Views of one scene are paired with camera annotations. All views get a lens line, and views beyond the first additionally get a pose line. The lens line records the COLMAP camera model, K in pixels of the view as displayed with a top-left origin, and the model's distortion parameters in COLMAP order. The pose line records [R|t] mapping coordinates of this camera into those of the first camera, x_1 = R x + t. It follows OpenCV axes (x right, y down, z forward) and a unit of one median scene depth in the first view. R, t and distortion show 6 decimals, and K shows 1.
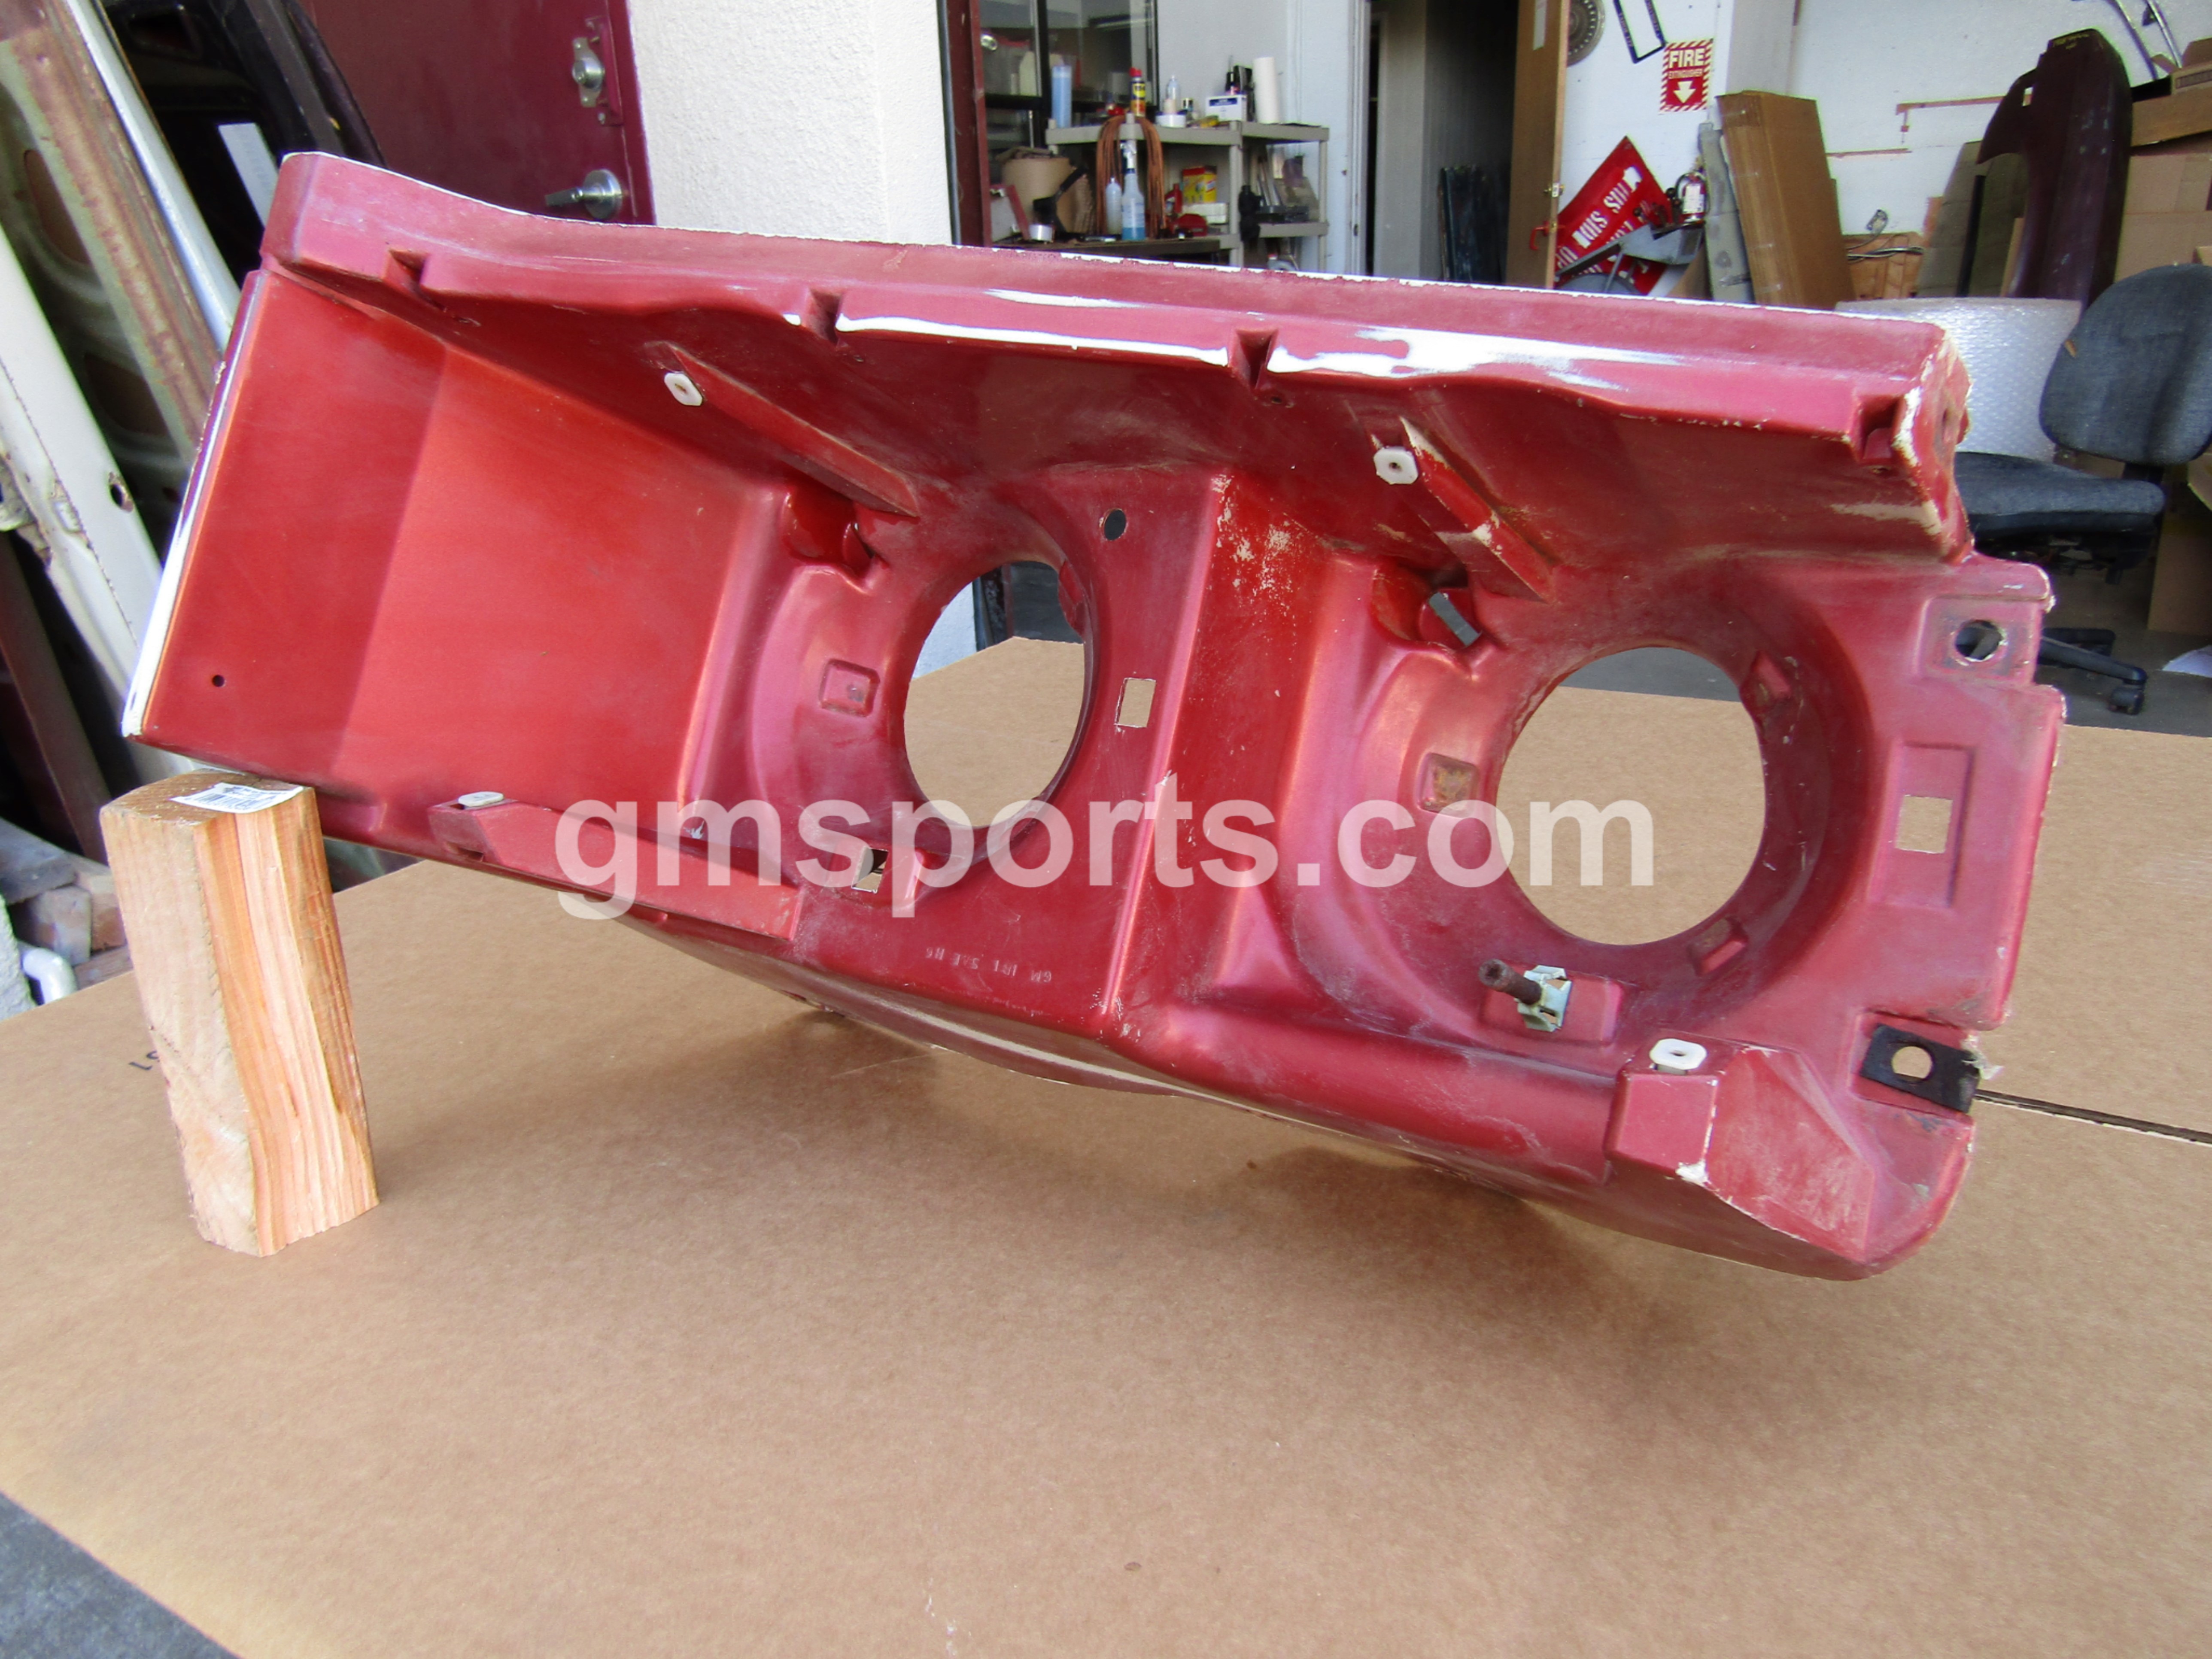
lens RADIAL K [[1585.4, 0, 1106.0], [0, 1585.4, 829.5], [0, 0, 1]] dist [0.004226, -0.003397]
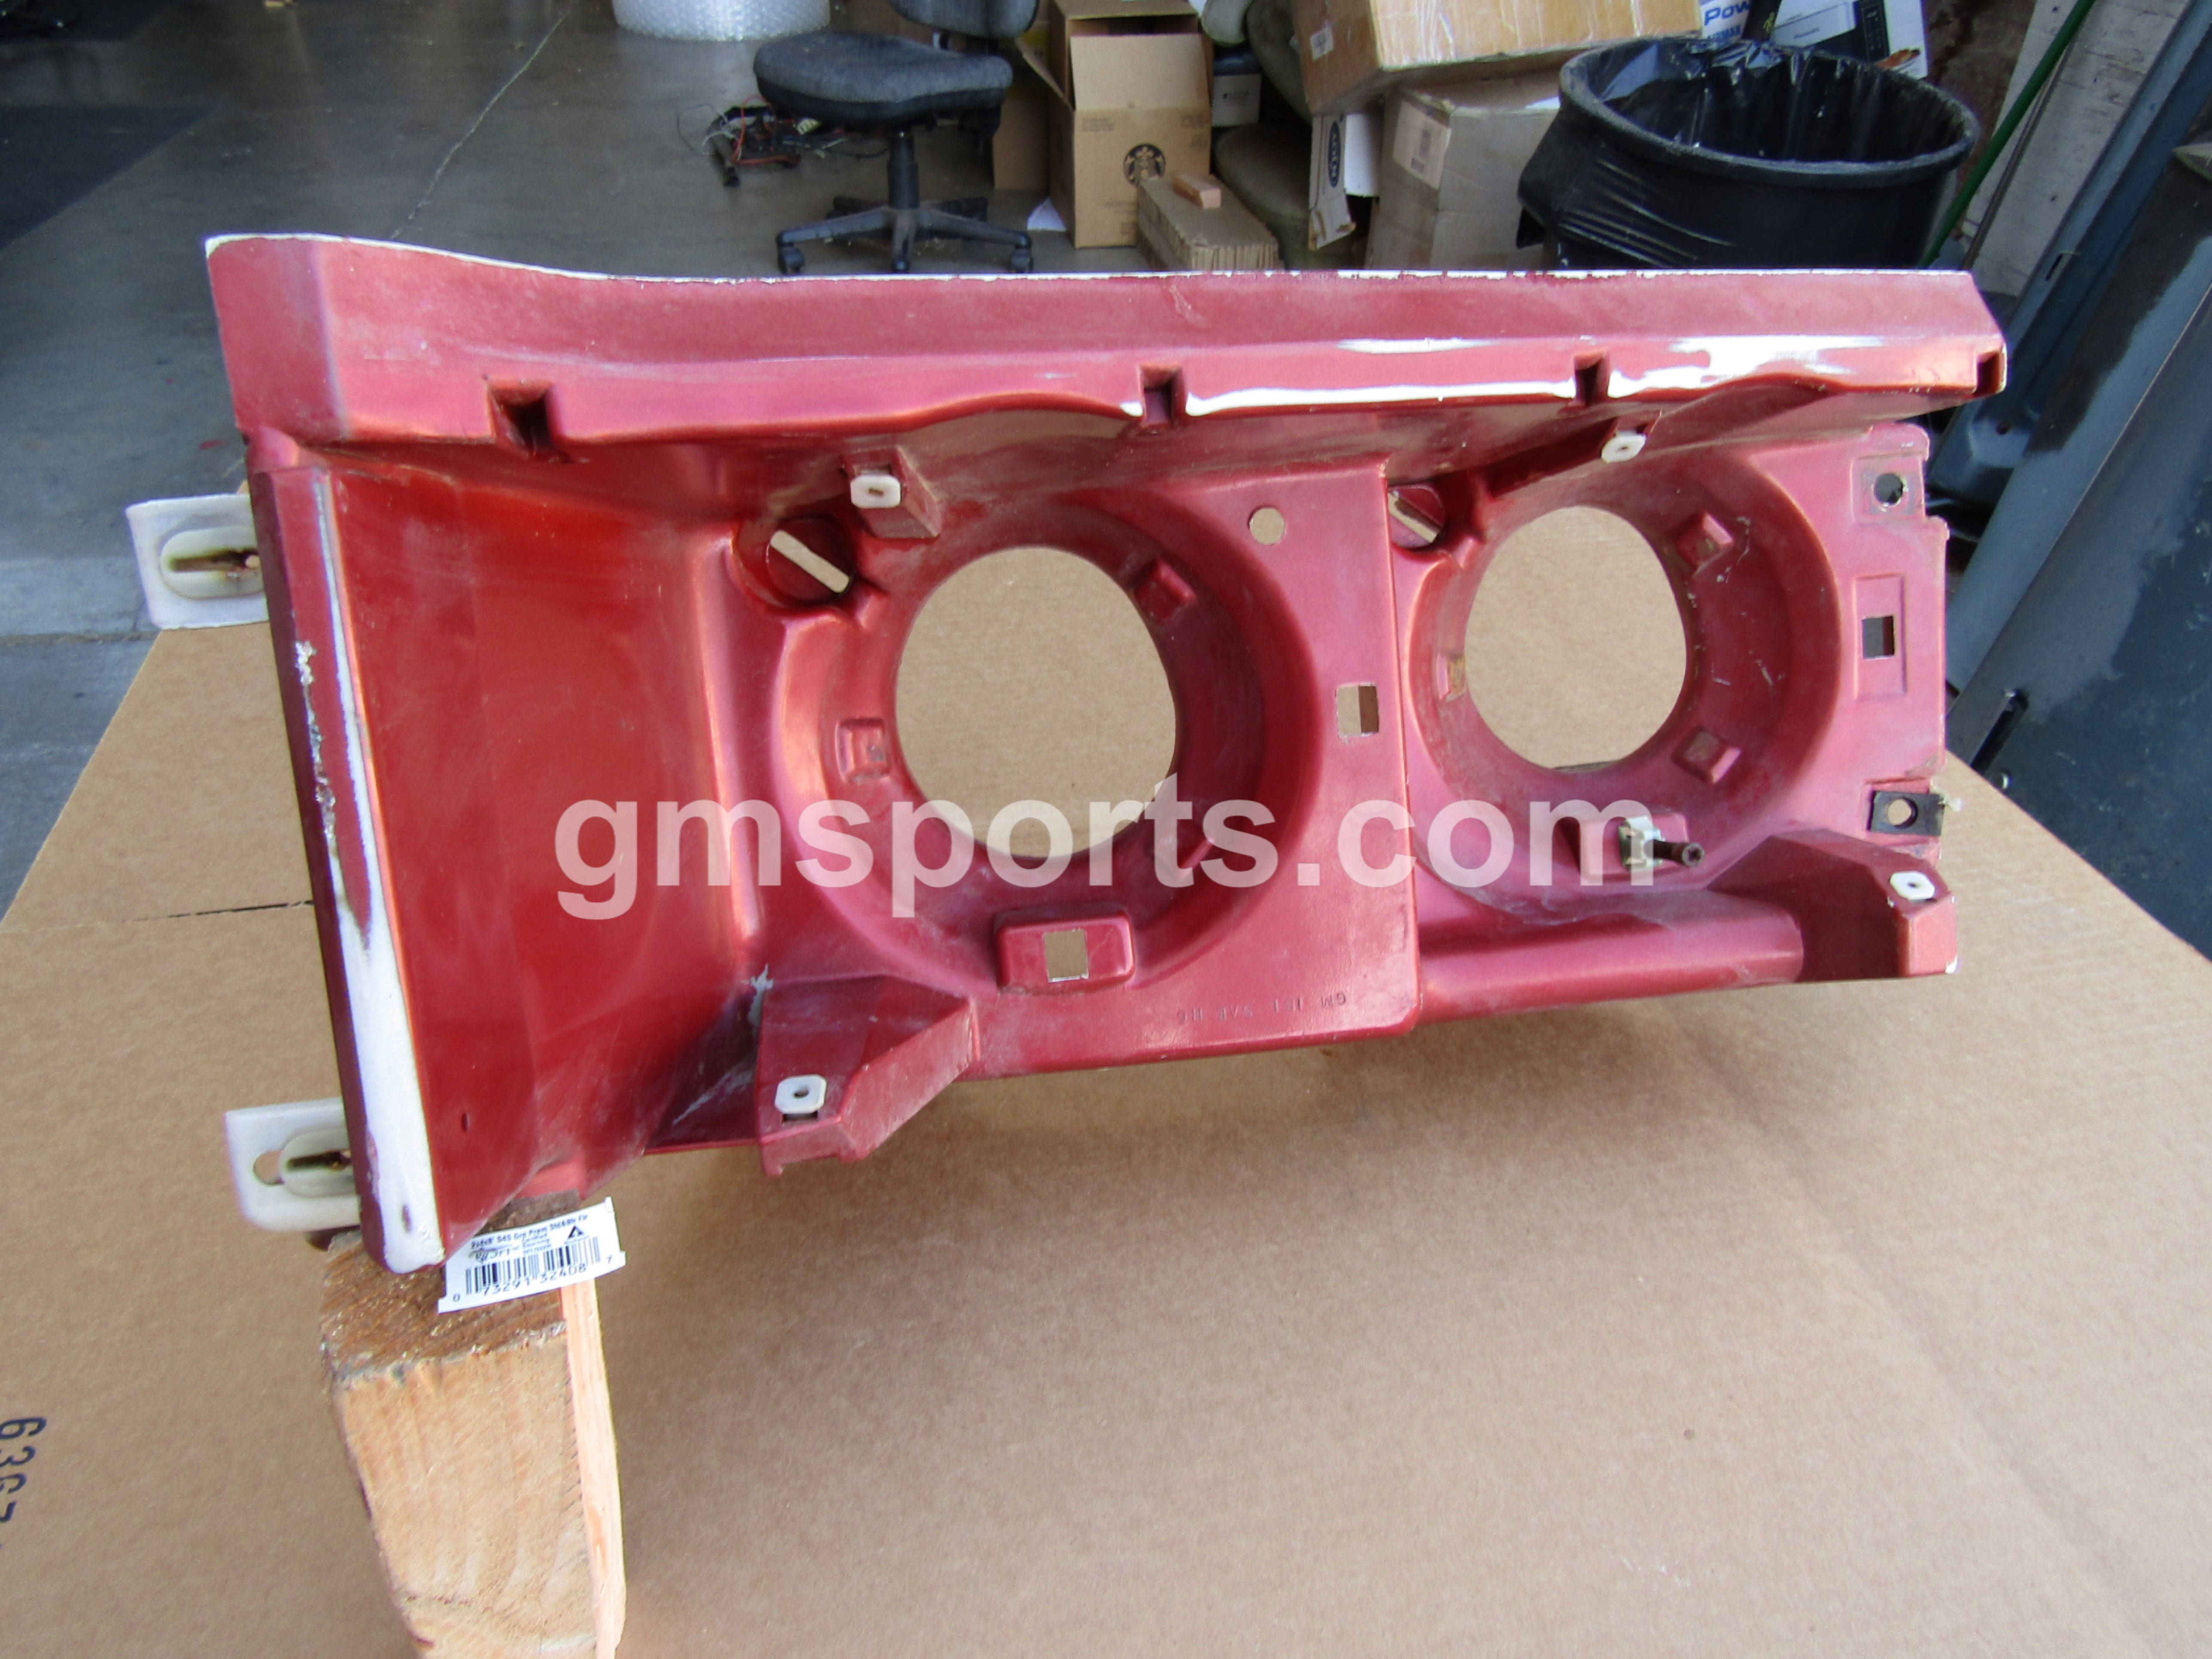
lens RADIAL K [[1589.8, 0, 1111.9], [0, 1589.8, 825.4], [0, 0, 1]] dist [0.004595, 0.000417]
pose [[0.733614, -0.350704, 0.582080, -0.775283], [0.192318, 0.928673, 0.317143, -0.397577], [-0.651786, -0.120716, 0.748734, 0.396235]]
